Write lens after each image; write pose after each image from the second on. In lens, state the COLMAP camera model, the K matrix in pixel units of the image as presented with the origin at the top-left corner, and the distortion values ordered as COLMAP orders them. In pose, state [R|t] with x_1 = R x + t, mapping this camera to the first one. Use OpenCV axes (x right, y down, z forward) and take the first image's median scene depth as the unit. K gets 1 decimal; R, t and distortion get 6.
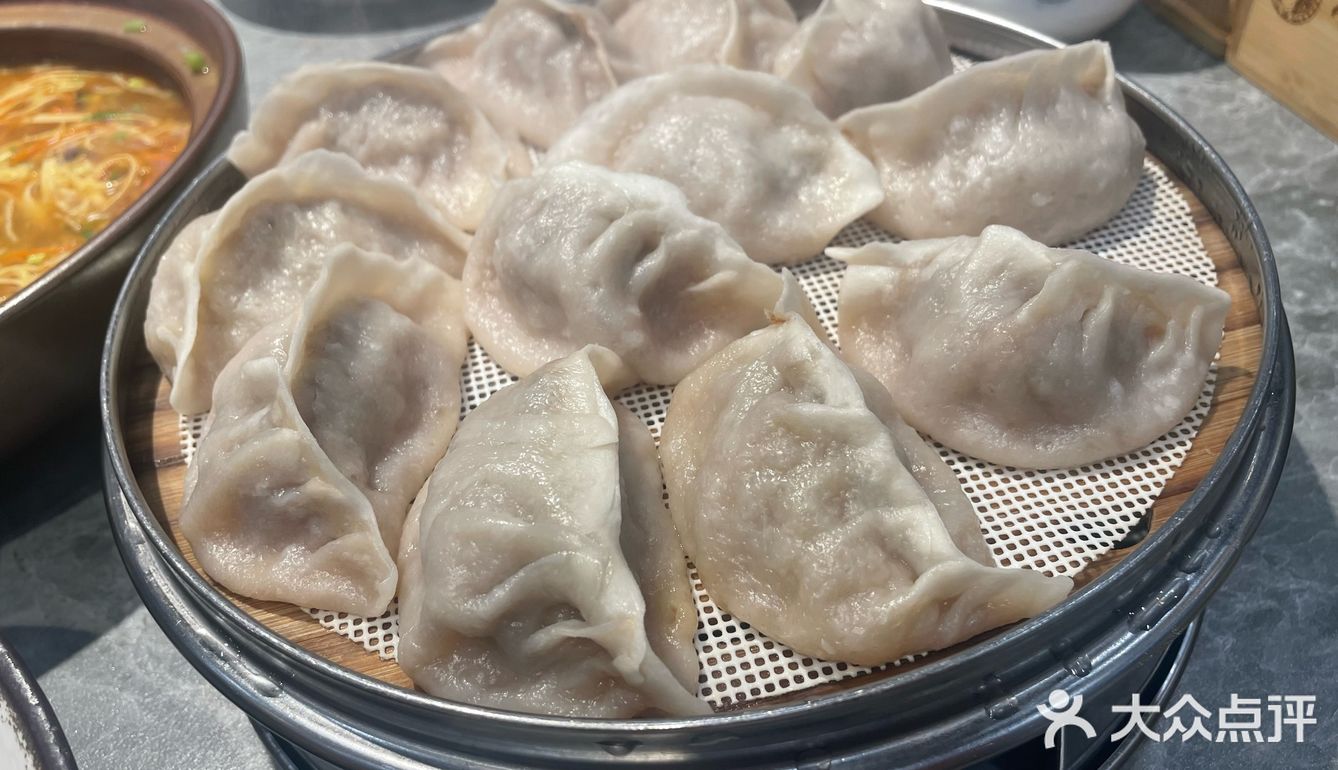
lens RADIAL K [[1053.4, 0, 660.4], [0, 1053.4, 361.7], [0, 0, 1]] dist [0.082573, -0.115151]
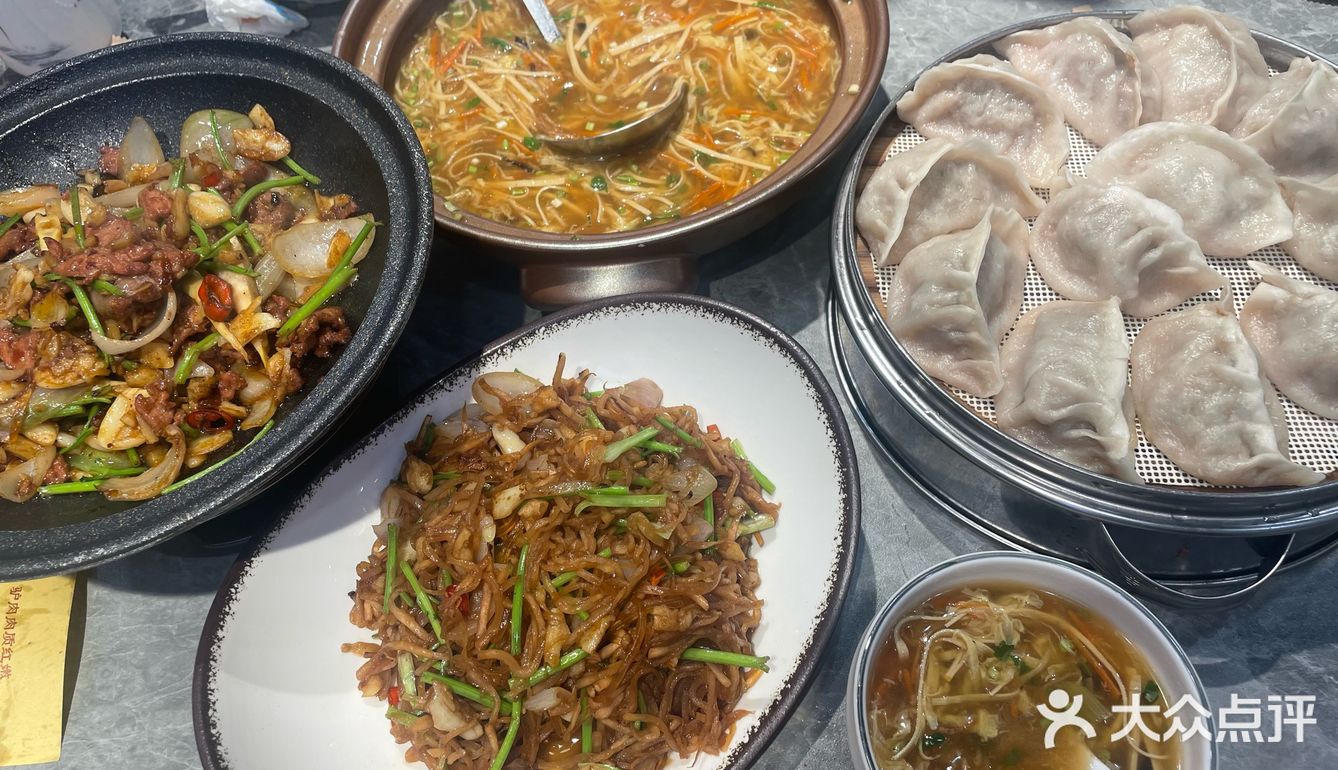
lens RADIAL K [[1053.4, 0, 660.4], [0, 1053.4, 361.7], [0, 0, 1]] dist [0.082573, -0.115151]
pose [[0.950103, 0.271014, -0.154454, -0.546990], [-0.219294, 0.932442, 0.287161, -0.296662], [0.221844, -0.238962, 0.945348, -1.137904]]
